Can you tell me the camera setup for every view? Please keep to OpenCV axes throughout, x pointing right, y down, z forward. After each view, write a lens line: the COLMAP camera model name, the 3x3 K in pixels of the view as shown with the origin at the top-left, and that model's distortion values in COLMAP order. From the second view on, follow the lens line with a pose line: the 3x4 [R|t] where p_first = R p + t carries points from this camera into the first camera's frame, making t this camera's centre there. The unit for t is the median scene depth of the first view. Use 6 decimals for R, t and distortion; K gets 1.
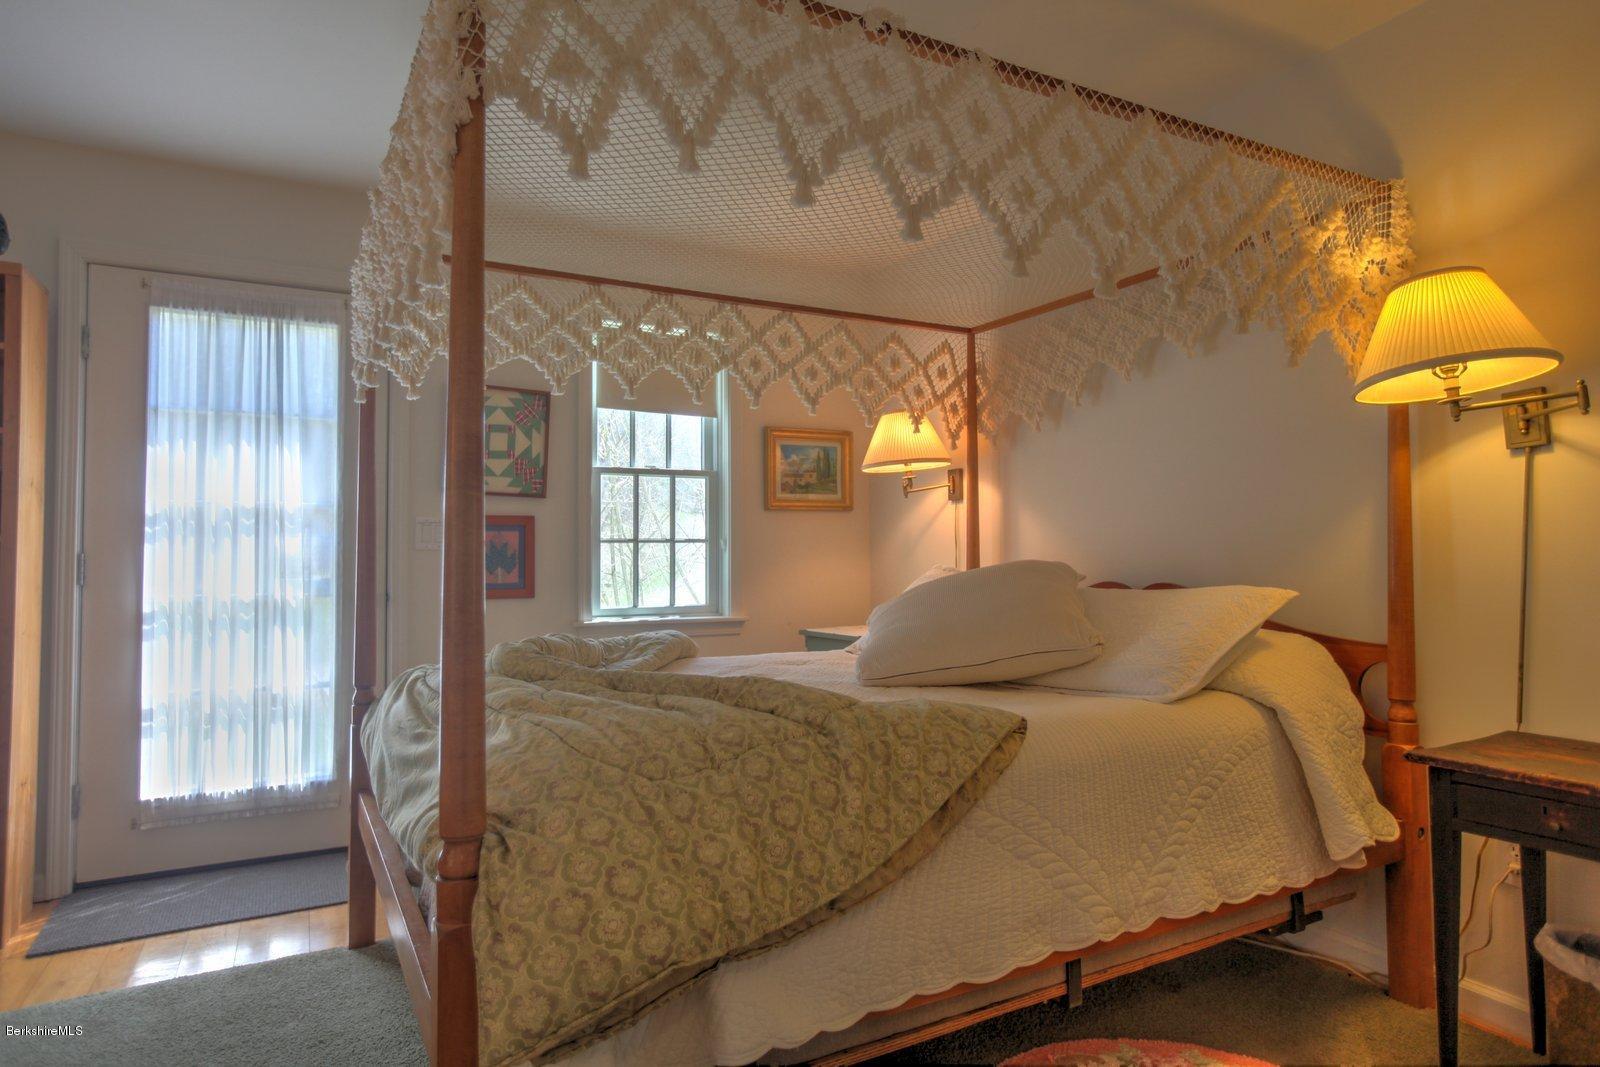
lens RADIAL K [[936.8, 0, 800.8], [0, 936.8, 523.4], [0, 0, 1]] dist [-0.071345, 0.086896]
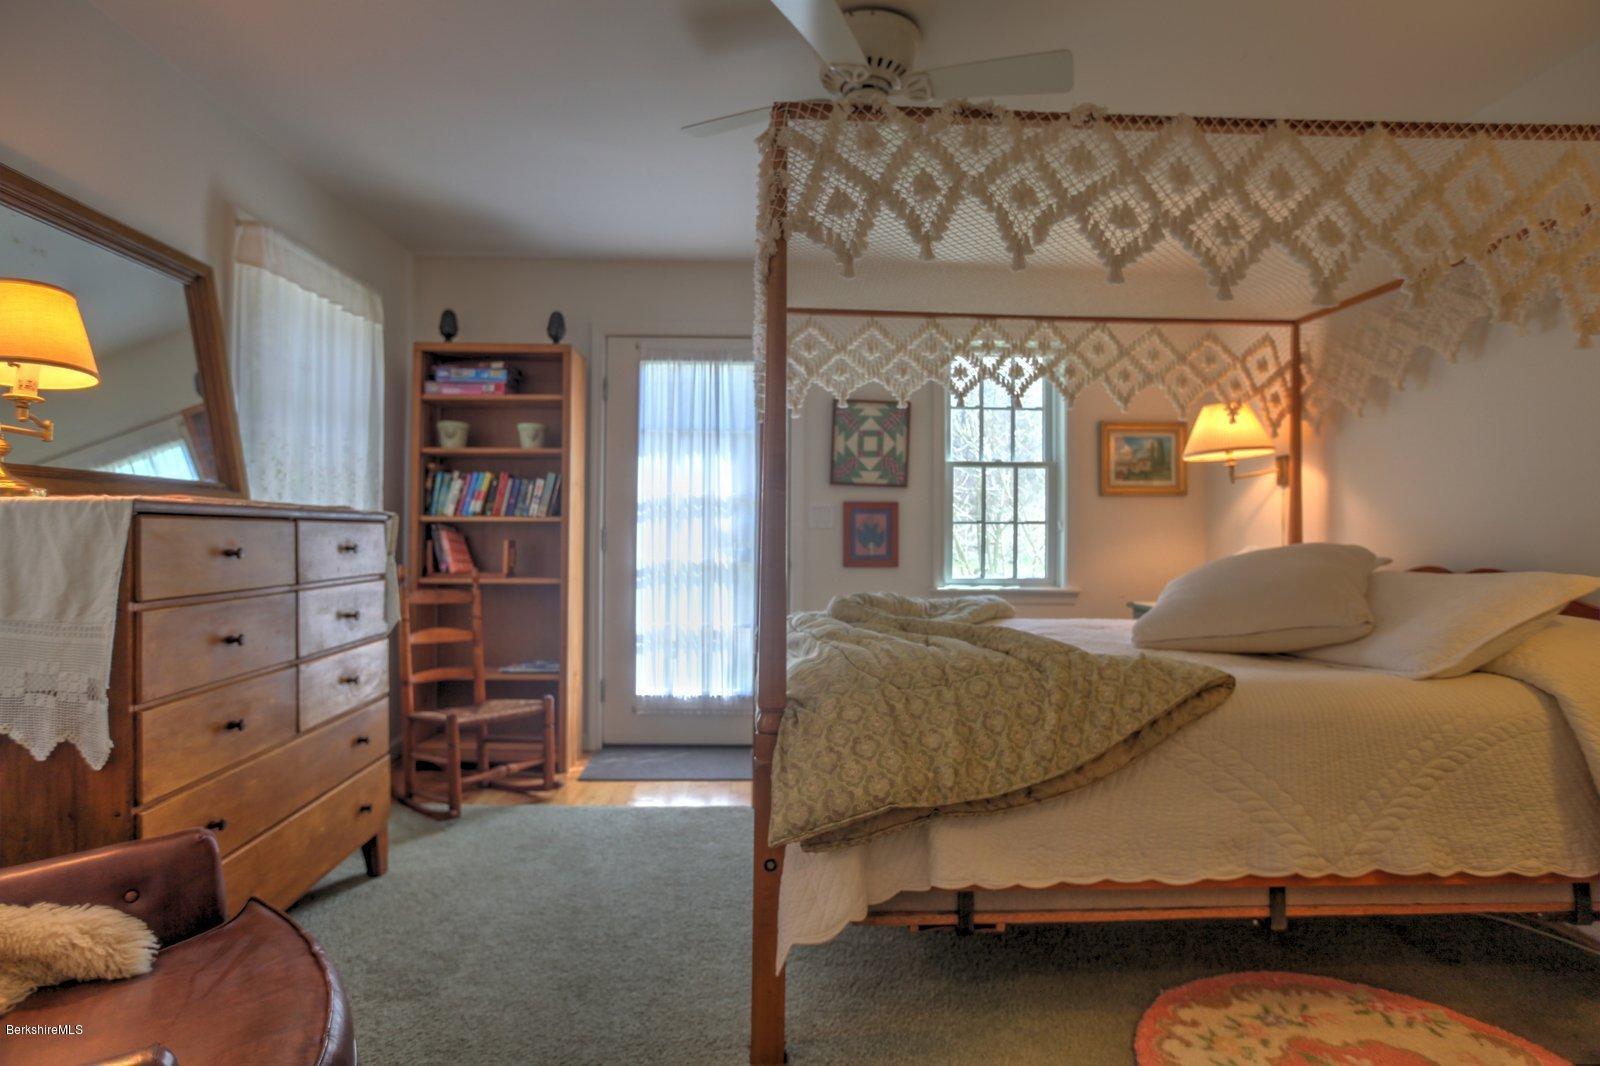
lens RADIAL K [[852.9, 0, 794.4], [0, 852.9, 524.2], [0, 0, 1]] dist [-0.056247, 0.040311]
pose [[0.895534, 0.006317, -0.444949, 0.214606], [0.003458, 0.999770, 0.021154, -0.006430], [0.444980, -0.020483, 0.895306, -0.192287]]
